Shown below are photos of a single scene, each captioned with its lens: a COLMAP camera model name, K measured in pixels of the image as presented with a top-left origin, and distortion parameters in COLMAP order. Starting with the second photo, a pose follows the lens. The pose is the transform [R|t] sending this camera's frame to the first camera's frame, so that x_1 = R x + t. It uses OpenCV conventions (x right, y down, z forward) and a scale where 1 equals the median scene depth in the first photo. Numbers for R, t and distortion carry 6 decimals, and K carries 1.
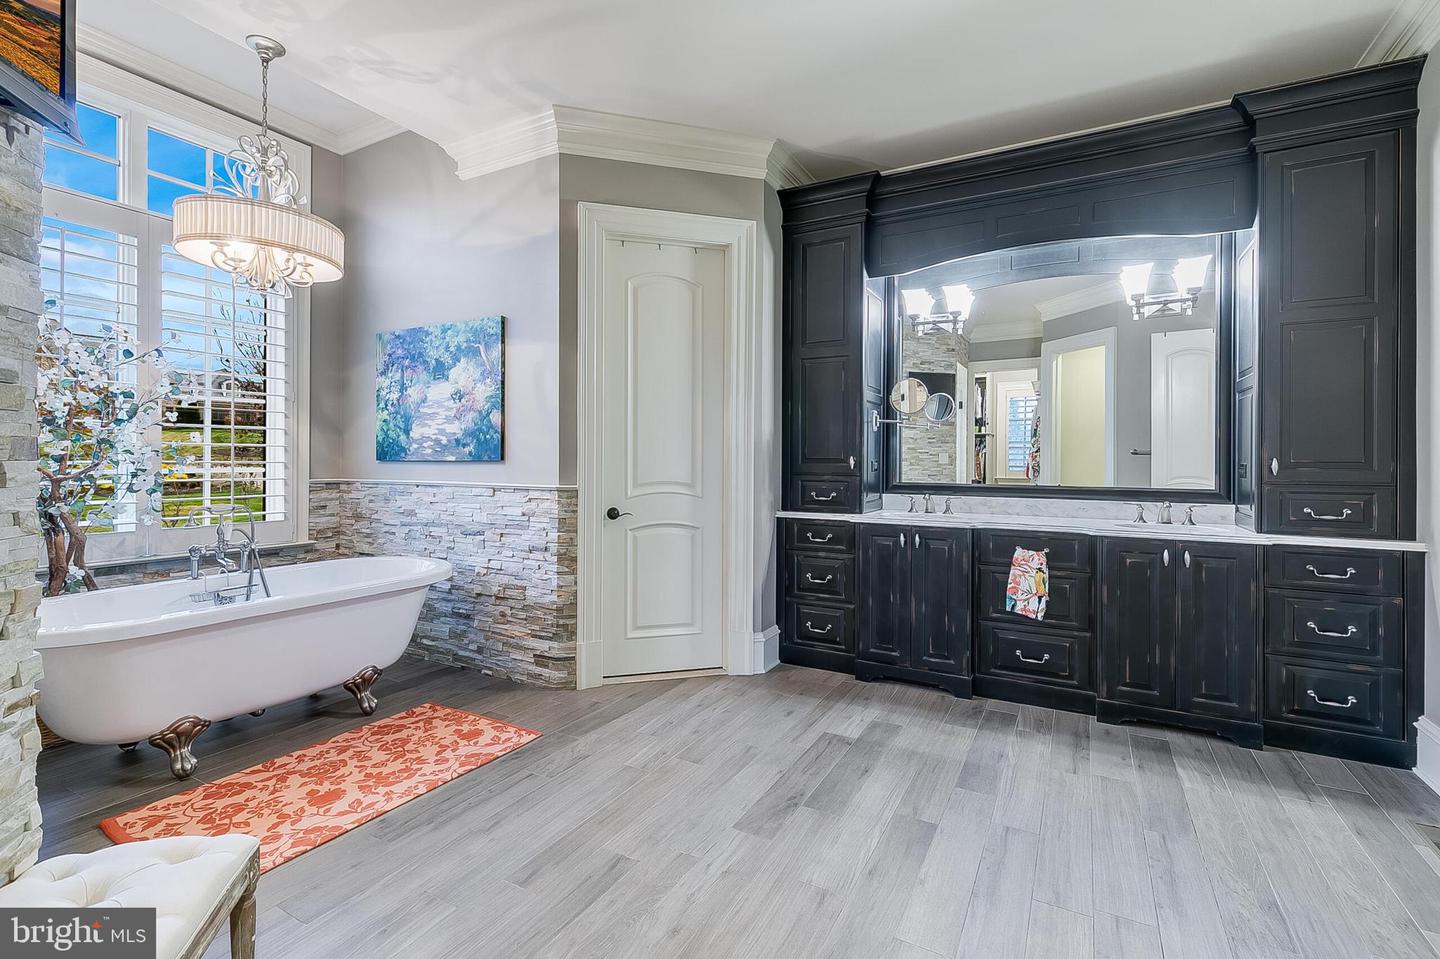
lens RADIAL K [[644.0, 0, 719.9], [0, 644.0, 473.4], [0, 0, 1]] dist [0.001377, 0.000148]
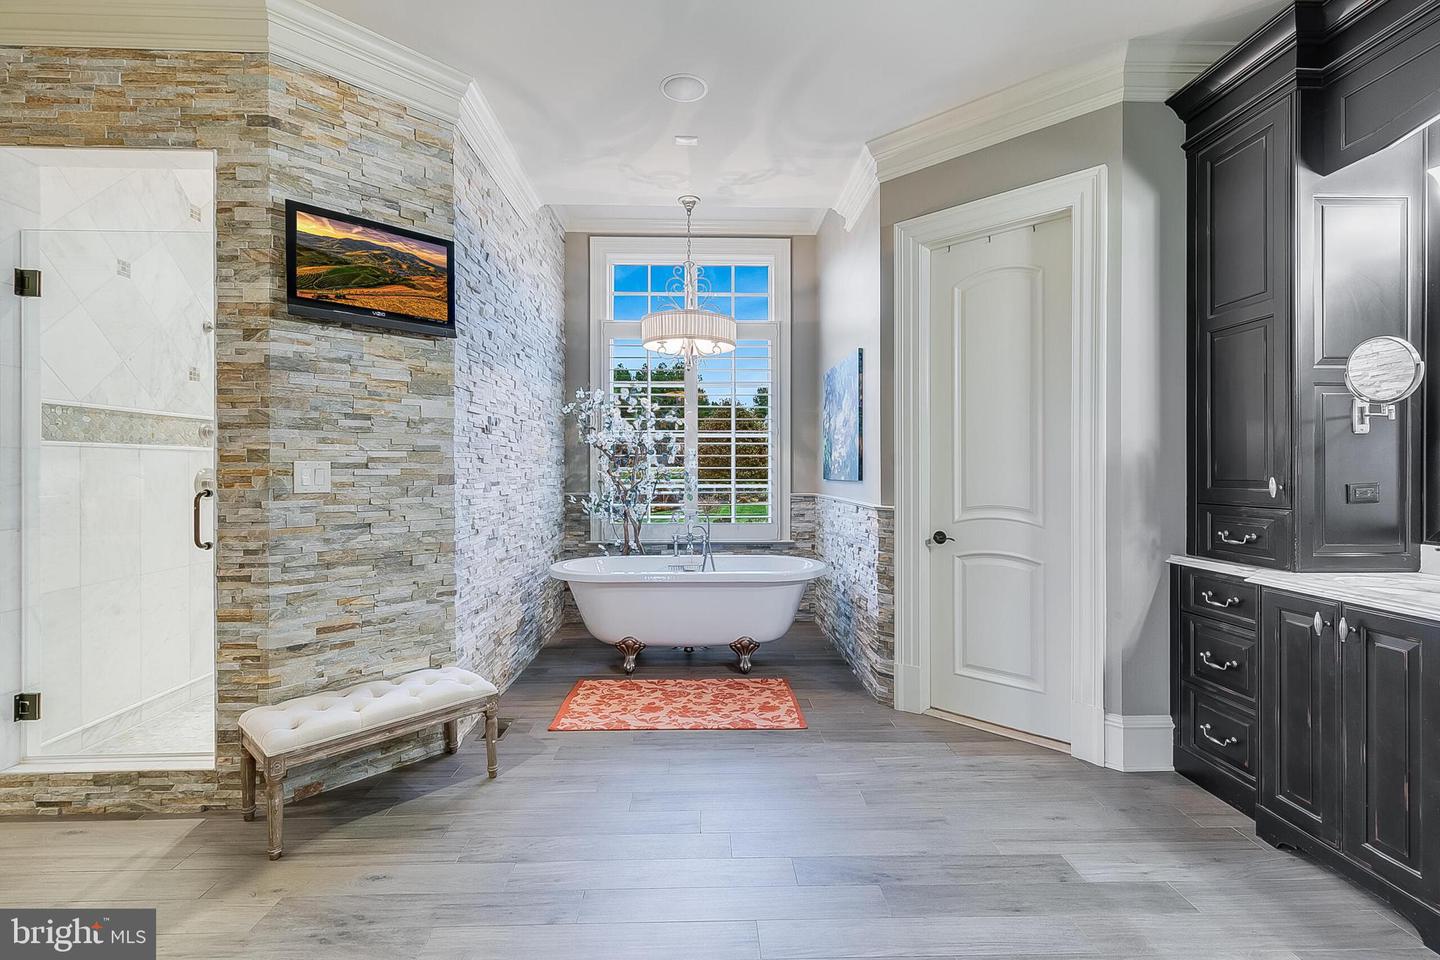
lens RADIAL K [[653.1, 0, 727.2], [0, 653.1, 487.1], [0, 0, 1]] dist [0.001641, -0.001032]
pose [[0.518350, 0.015657, -0.855025, 0.514992], [-0.012255, 0.999866, 0.010880, -0.019215], [0.855081, 0.004838, 0.518472, 0.245753]]
